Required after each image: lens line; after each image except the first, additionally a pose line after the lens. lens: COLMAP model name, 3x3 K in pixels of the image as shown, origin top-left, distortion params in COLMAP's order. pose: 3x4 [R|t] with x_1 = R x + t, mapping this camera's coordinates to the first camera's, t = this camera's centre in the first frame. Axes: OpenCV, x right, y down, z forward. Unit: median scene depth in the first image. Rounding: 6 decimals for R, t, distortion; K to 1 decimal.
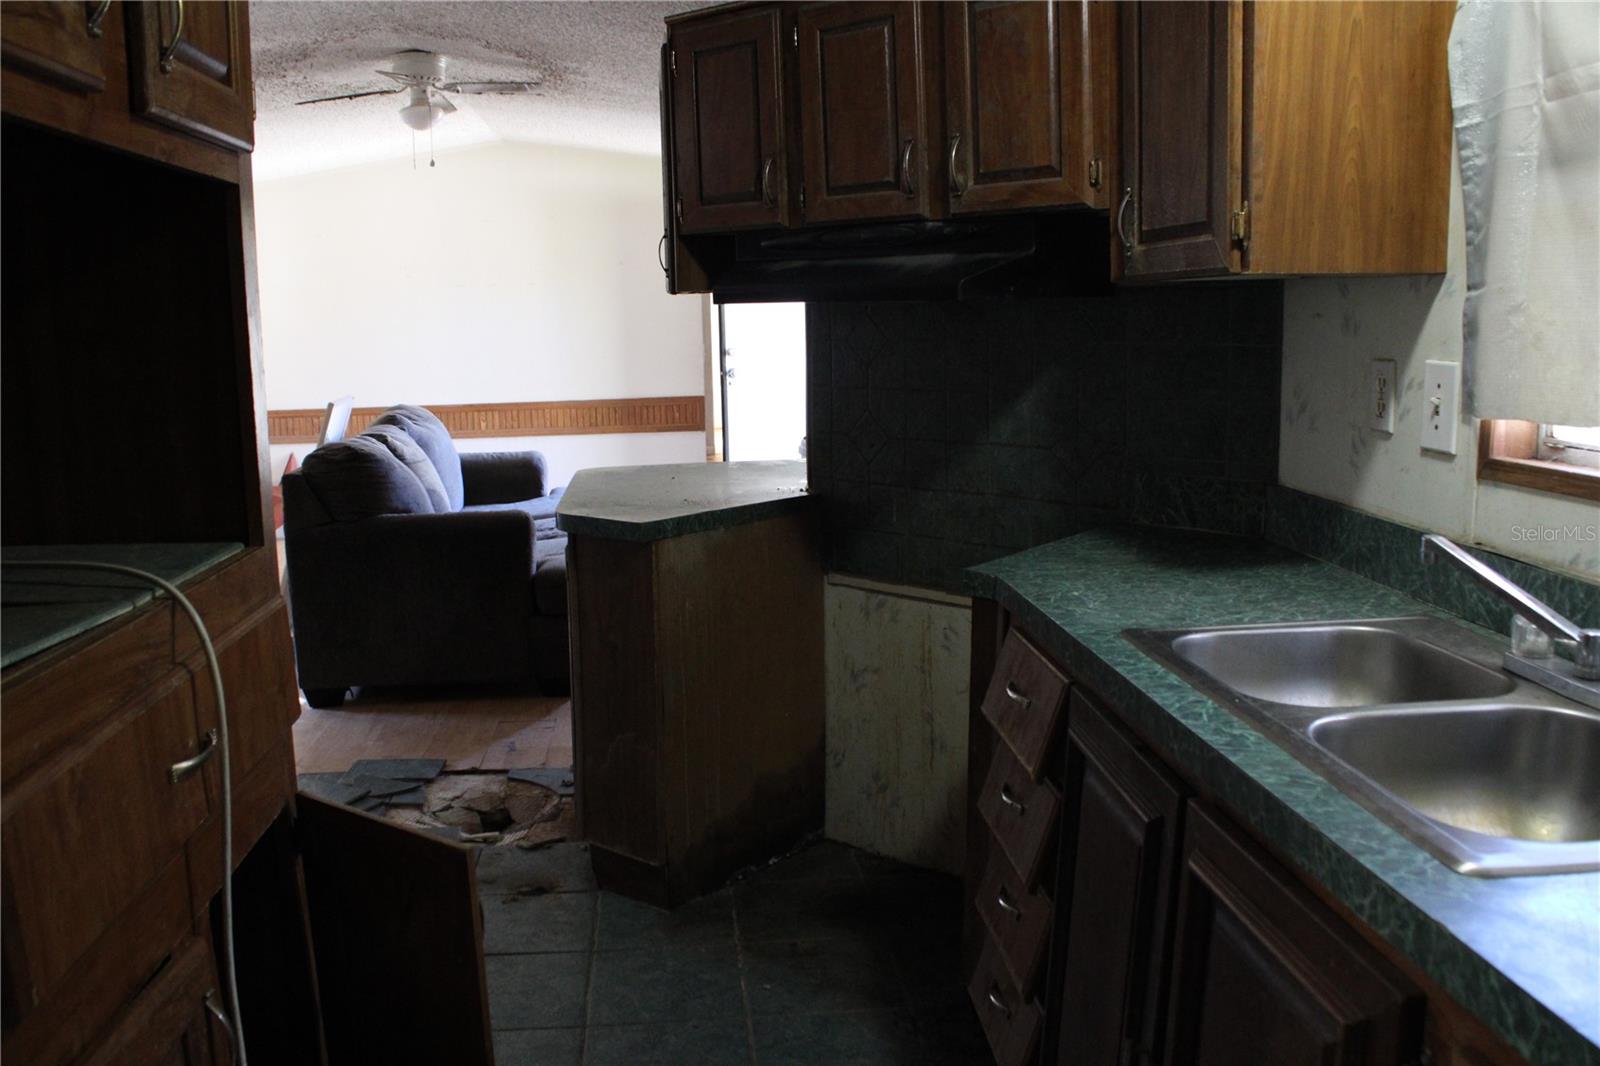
lens RADIAL K [[1349.0, 0, 800.5], [0, 1349.0, 528.0], [0, 0, 1]] dist [-0.137237, 0.118995]
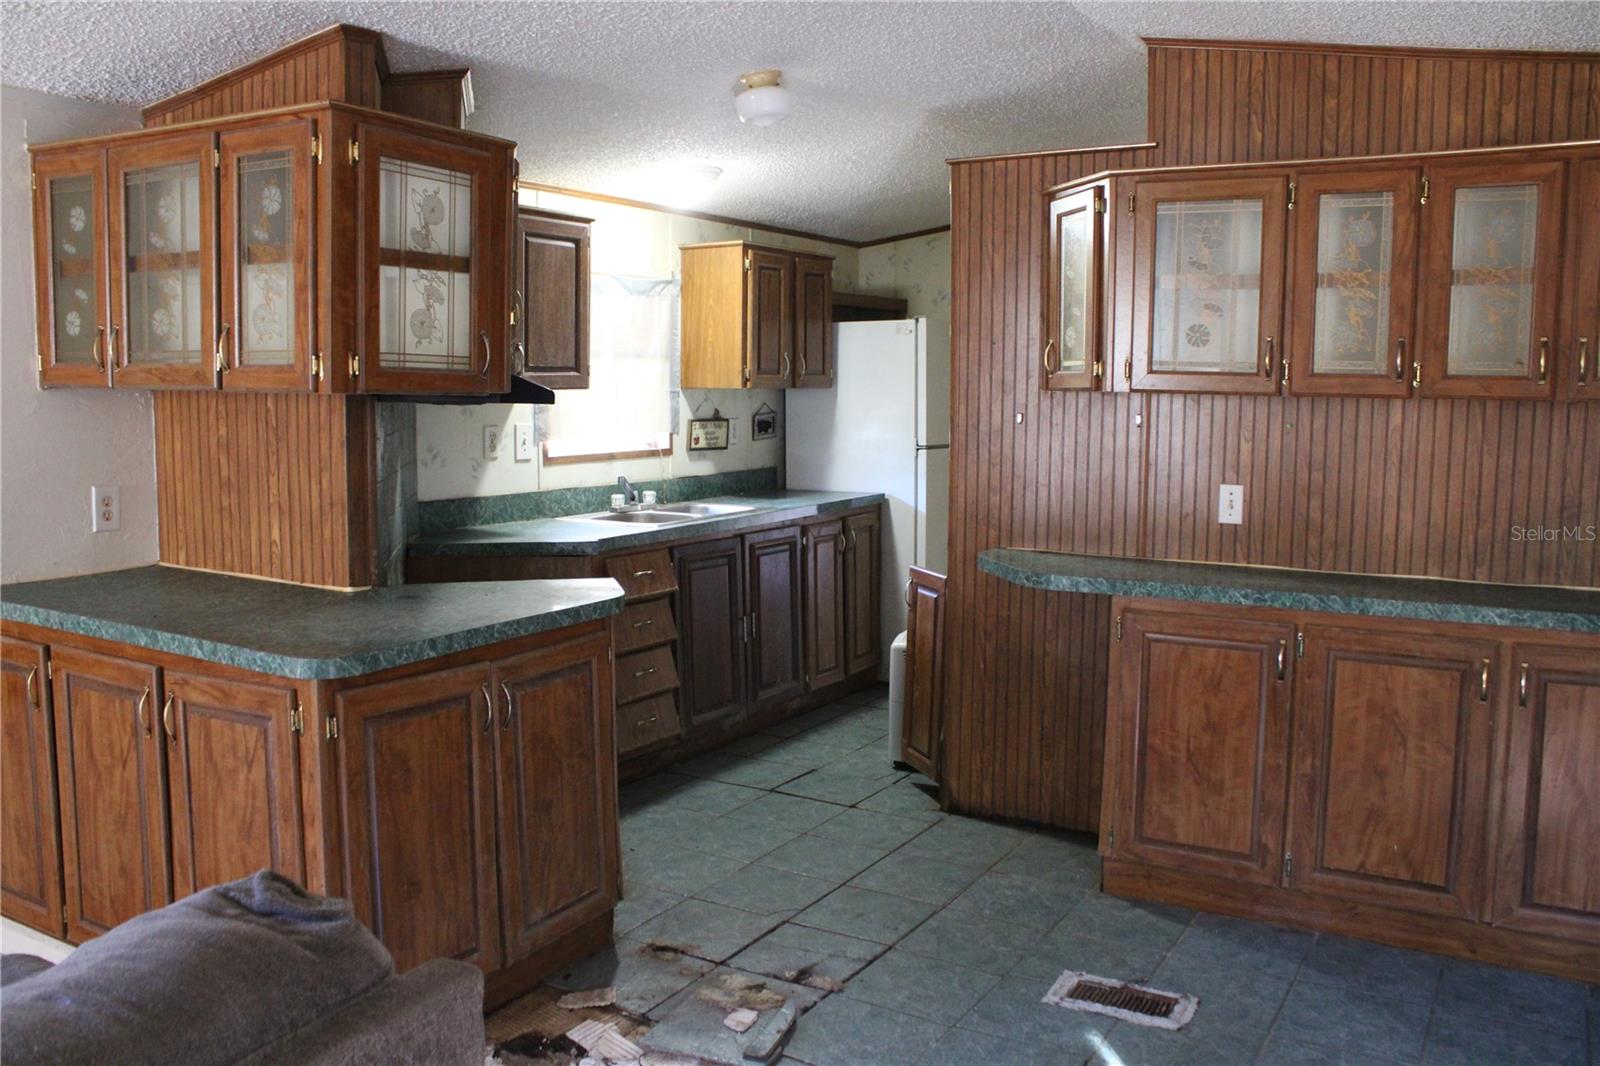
lens RADIAL K [[1349.0, 0, 800.5], [0, 1349.0, 531.8], [0, 0, 1]] dist [-0.137237, 0.118995]
pose [[-0.813121, -0.048724, 0.580051, -0.910969], [0.101406, 0.969396, 0.223580, -0.282455], [-0.573193, 0.240618, -0.783296, 1.741808]]
